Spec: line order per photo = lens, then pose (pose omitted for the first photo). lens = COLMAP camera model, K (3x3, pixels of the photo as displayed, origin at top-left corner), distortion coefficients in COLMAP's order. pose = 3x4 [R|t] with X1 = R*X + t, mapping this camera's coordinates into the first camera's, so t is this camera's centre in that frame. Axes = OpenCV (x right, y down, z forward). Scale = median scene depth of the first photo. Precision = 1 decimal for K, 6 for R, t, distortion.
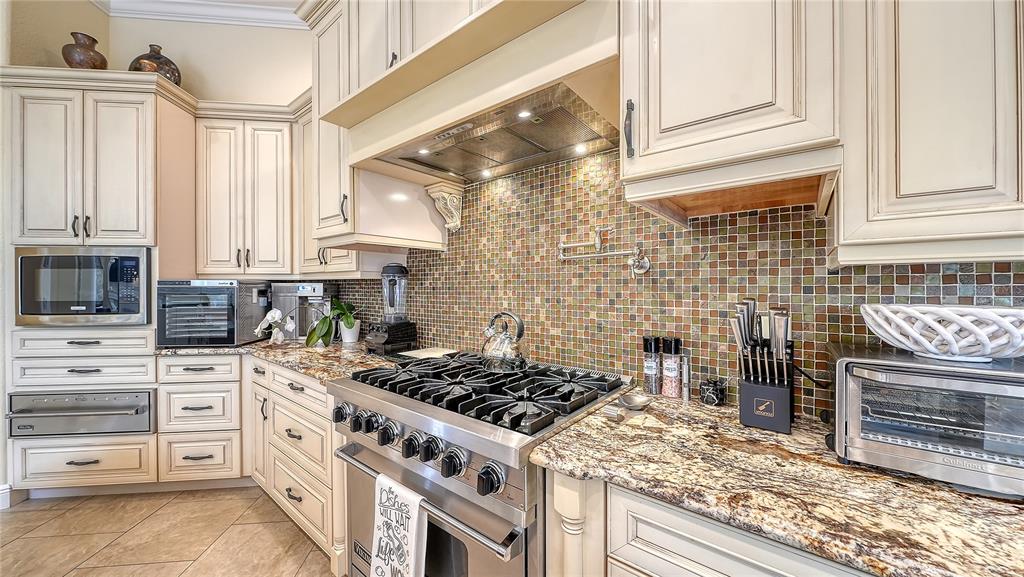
lens RADIAL K [[364.3, 0, 511.5], [0, 364.3, 285.8], [0, 0, 1]] dist [0.000241, 0.000010]
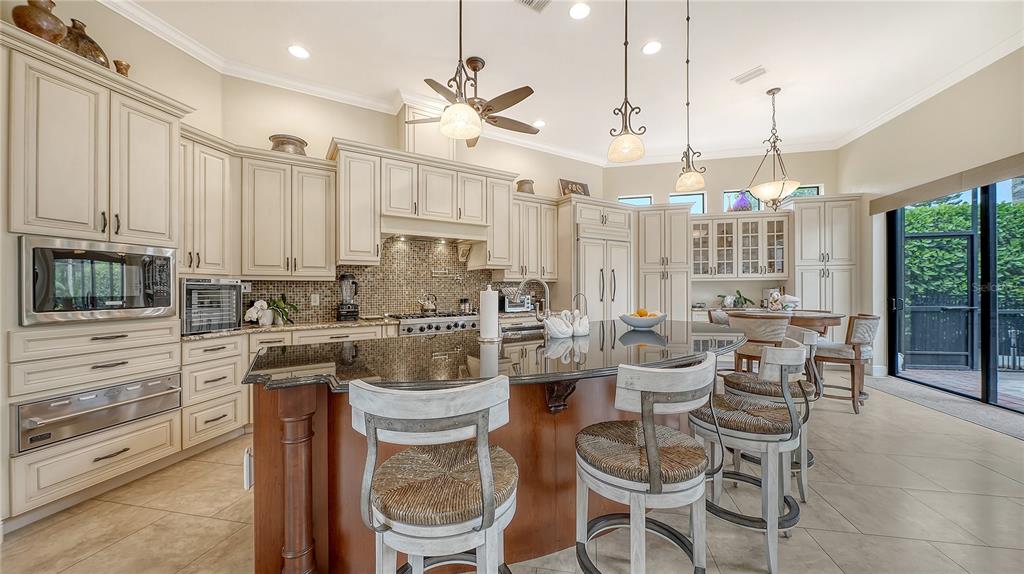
lens RADIAL K [[357.7, 0, 512.0], [0, 357.7, 287.0], [0, 0, 1]] dist [-0.008775, -0.000093]
pose [[0.311639, 0.005516, 0.950185, -1.755890], [0.007718, 0.999935, -0.008336, 0.032749], [-0.950169, 0.009932, 0.311576, -0.371970]]
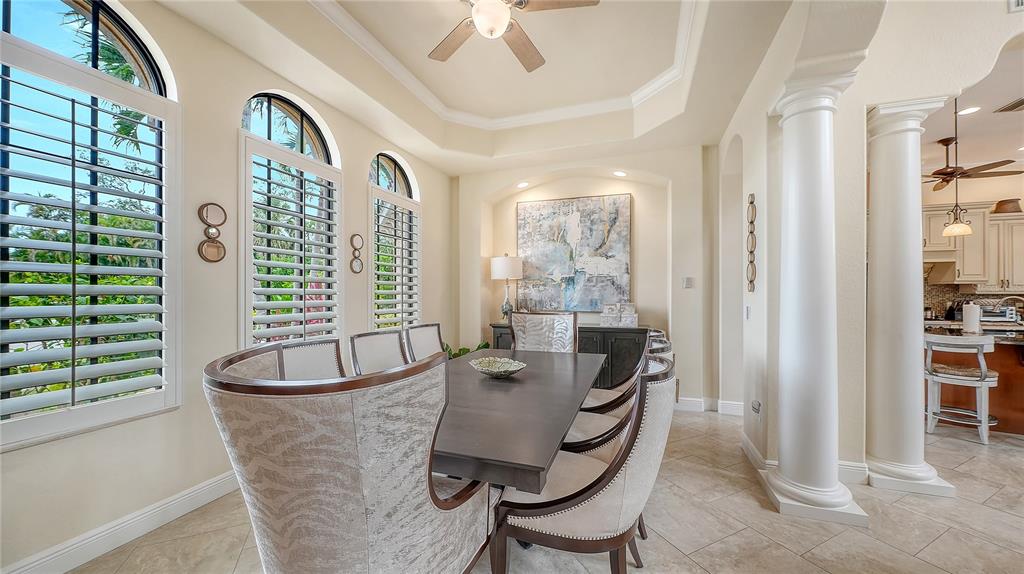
lens RADIAL K [[357.7, 0, 512.0], [0, 357.7, 287.0], [0, 0, 1]] dist [-0.008775, -0.000093]
pose [[0.945490, 0.007408, 0.325567, -4.157655], [-0.004654, 0.999947, -0.009237, -0.048330], [-0.325618, 0.007218, 0.945474, -1.094071]]
